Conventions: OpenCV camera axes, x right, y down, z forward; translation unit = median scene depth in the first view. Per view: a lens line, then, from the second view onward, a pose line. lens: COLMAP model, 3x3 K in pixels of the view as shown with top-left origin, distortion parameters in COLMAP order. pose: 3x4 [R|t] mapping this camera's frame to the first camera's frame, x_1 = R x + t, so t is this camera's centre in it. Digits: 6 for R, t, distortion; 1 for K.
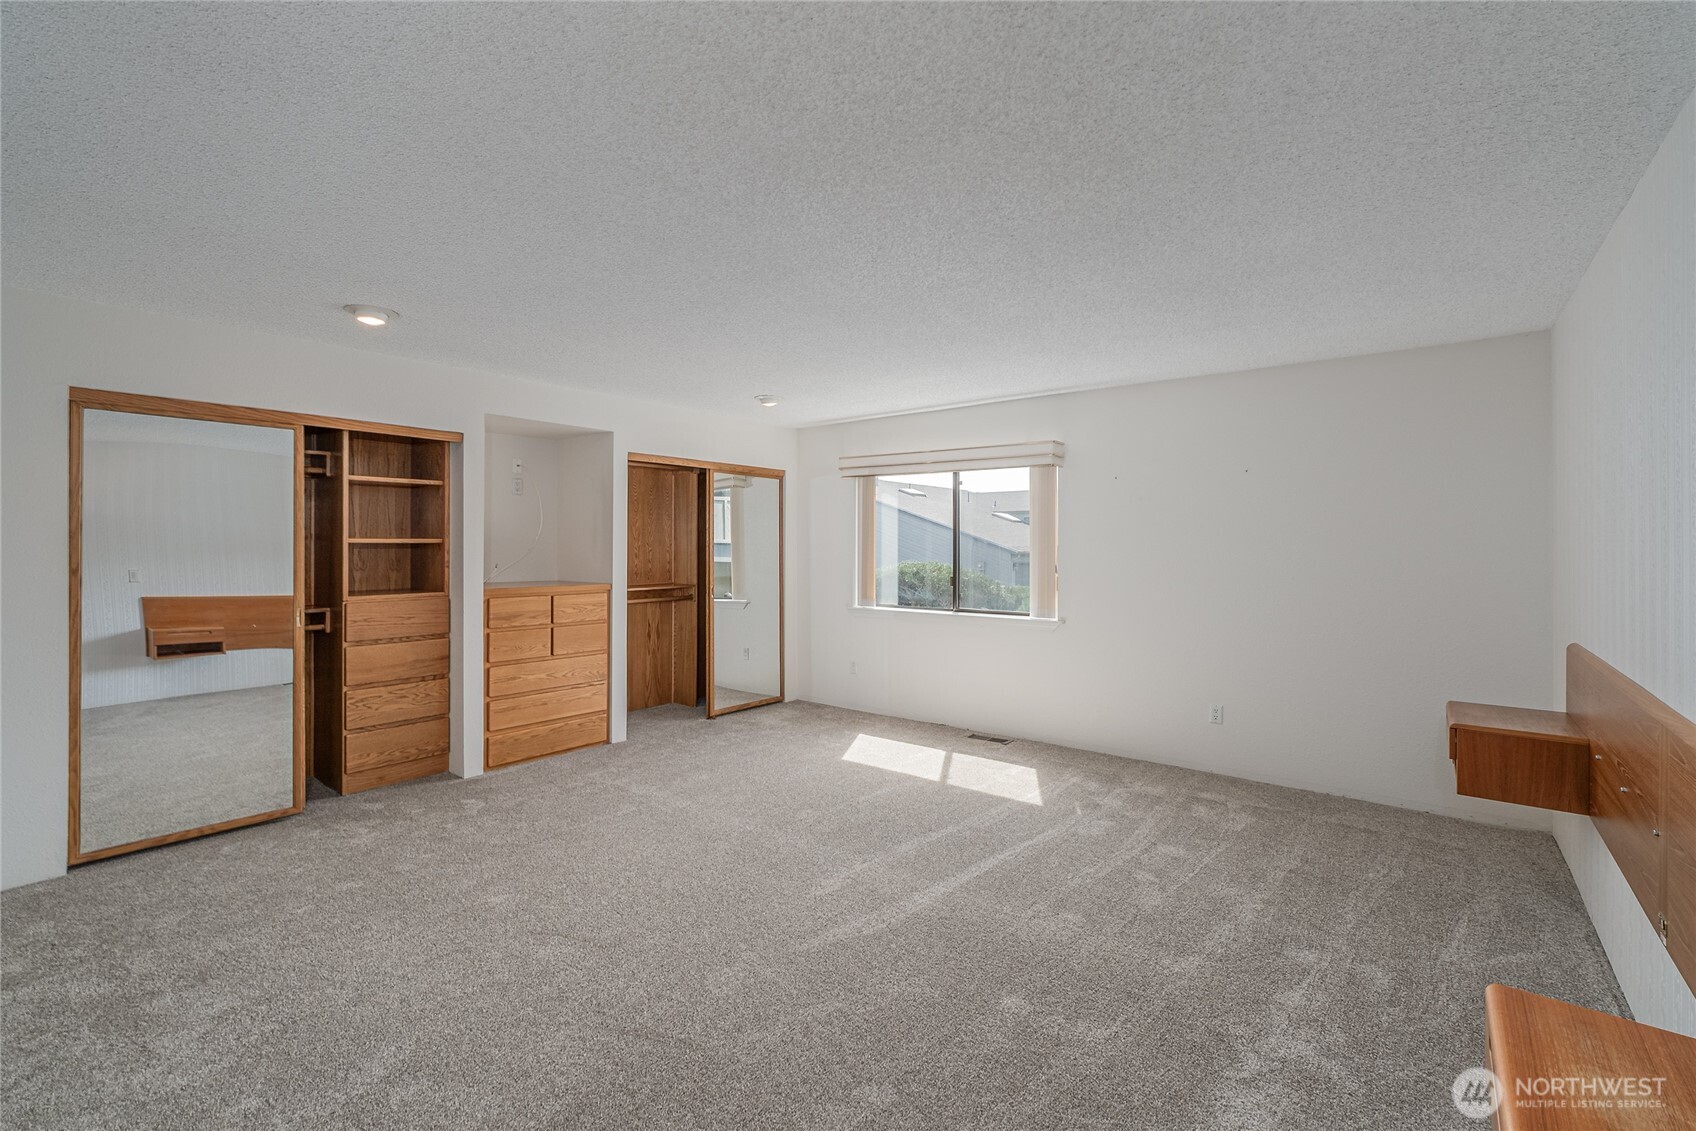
lens RADIAL K [[727.3, 0, 851.9], [0, 727.3, 552.7], [0, 0, 1]] dist [0.000986, 0.000353]
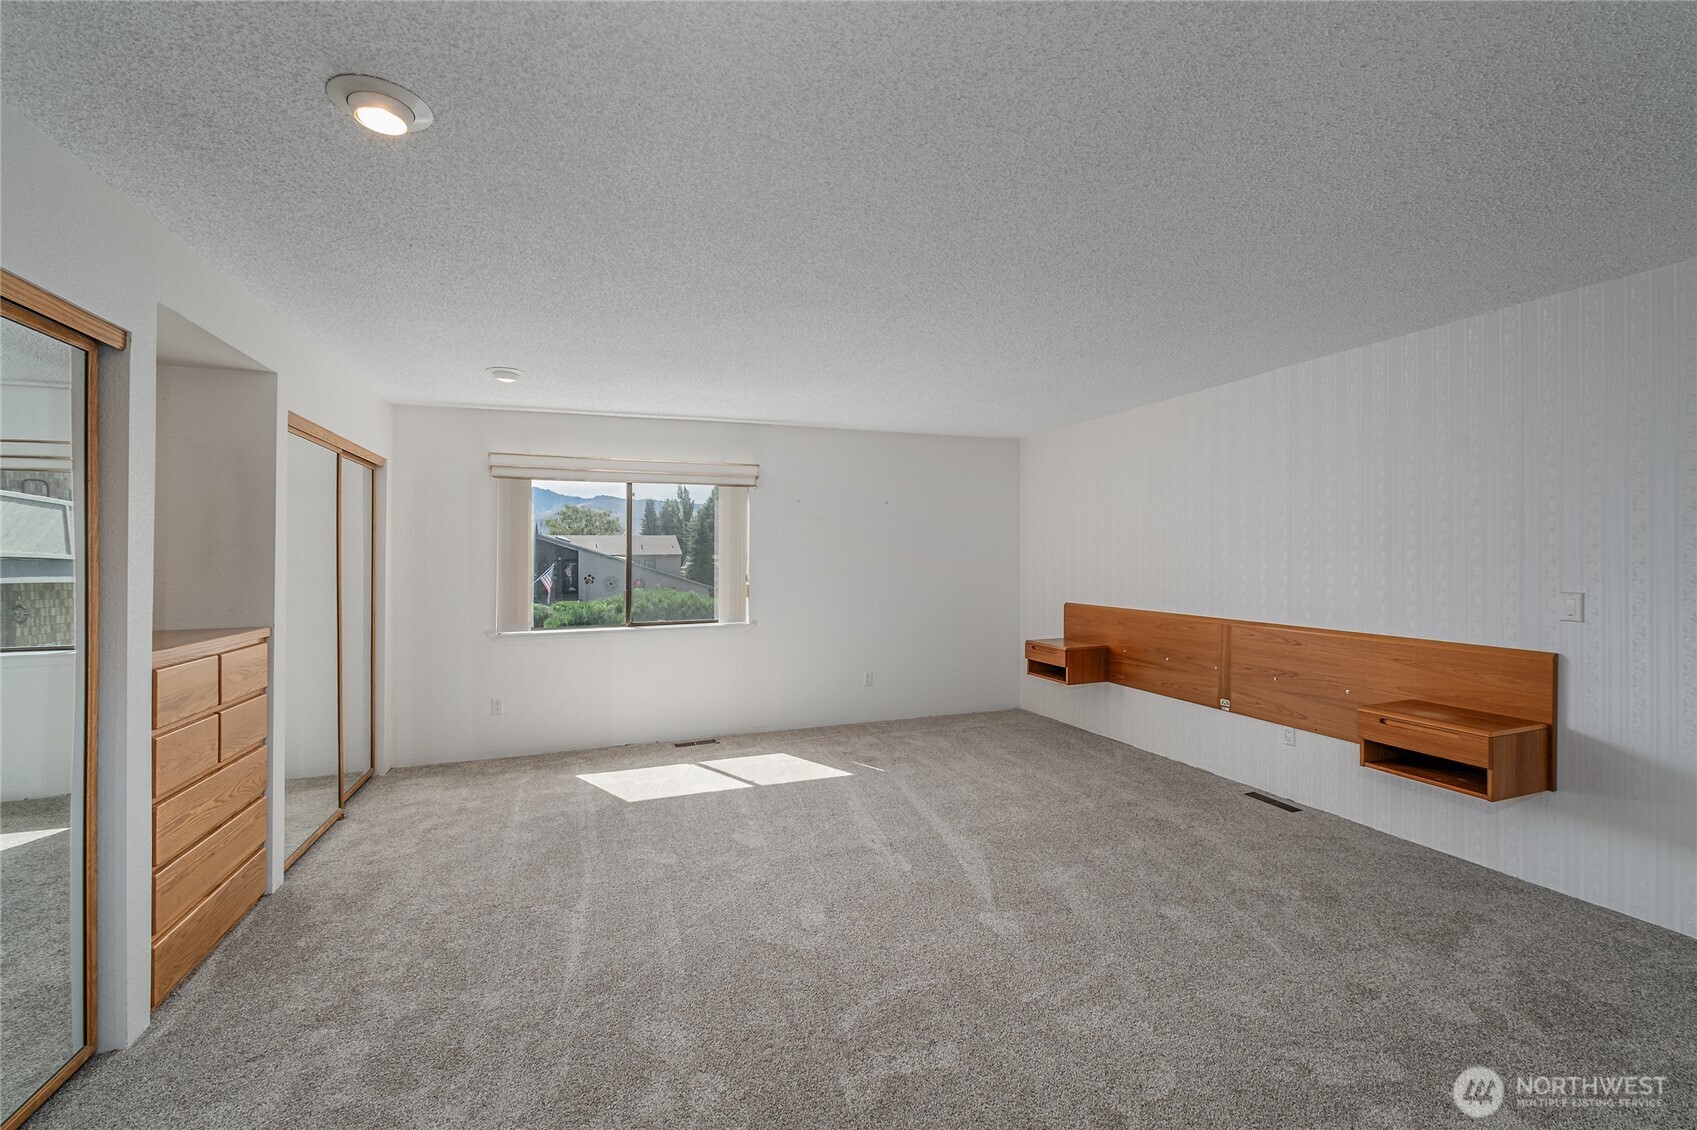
lens RADIAL K [[701.3, 0, 865.8], [0, 701.3, 567.0], [0, 0, 1]] dist [0.000676, 0.000145]
pose [[0.522357, -0.020371, 0.852483, -0.578065], [0.021565, 0.999710, 0.010675, -0.002089], [-0.852454, 0.012807, 0.522645, 0.290634]]
